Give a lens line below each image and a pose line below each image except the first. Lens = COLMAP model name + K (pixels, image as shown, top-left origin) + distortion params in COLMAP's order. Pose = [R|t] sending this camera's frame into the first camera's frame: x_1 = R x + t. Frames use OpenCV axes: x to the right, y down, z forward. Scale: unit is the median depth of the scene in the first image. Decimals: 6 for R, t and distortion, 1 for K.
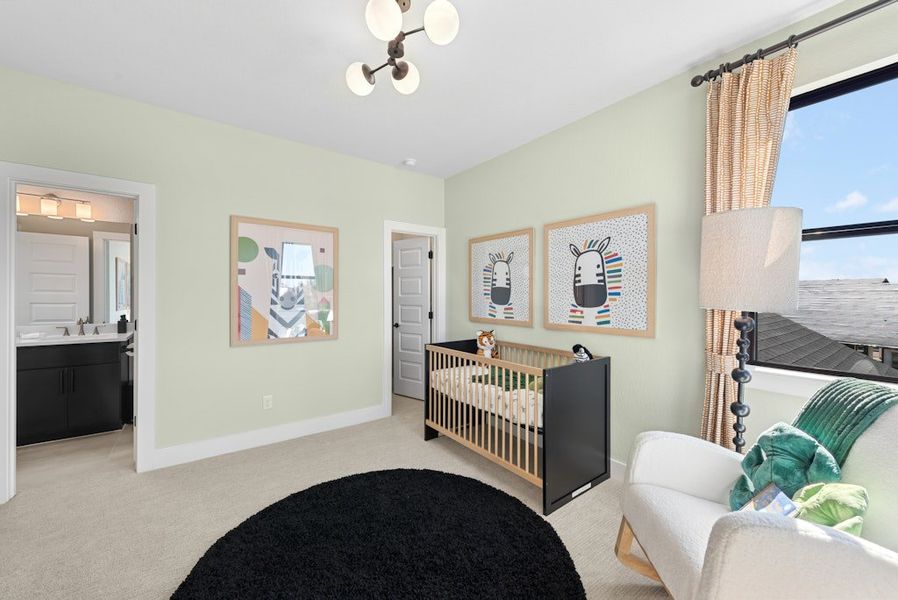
lens RADIAL K [[348.0, 0, 450.1], [0, 348.0, 297.3], [0, 0, 1]] dist [0.001132, -0.000146]
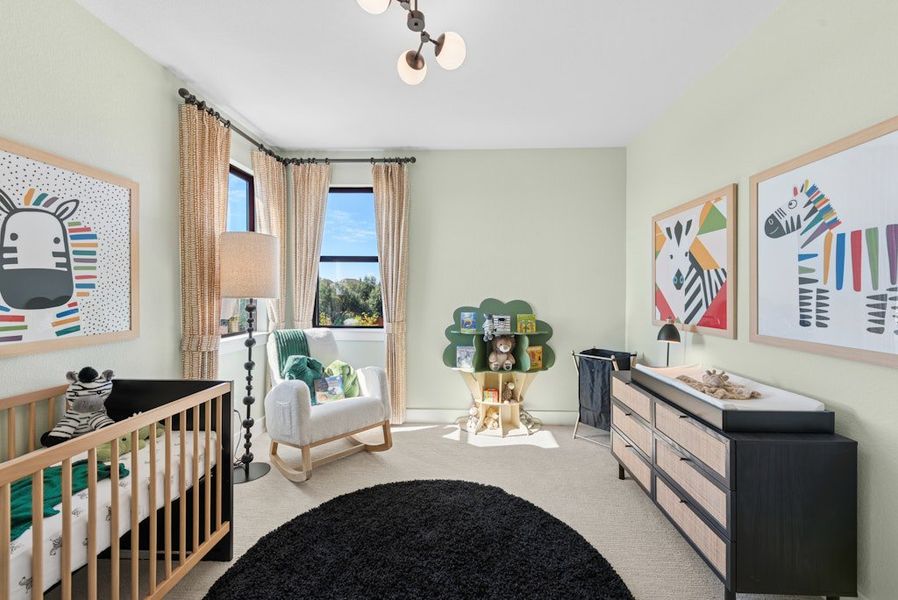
lens RADIAL K [[348.0, 0, 450.1], [0, 348.0, 297.3], [0, 0, 1]] dist [0.001132, -0.000146]
pose [[-0.773010, -0.015826, 0.634197, -0.508697], [0.000740, 0.999666, 0.025849, -0.004404], [-0.634394, 0.020451, -0.772740, 1.049343]]
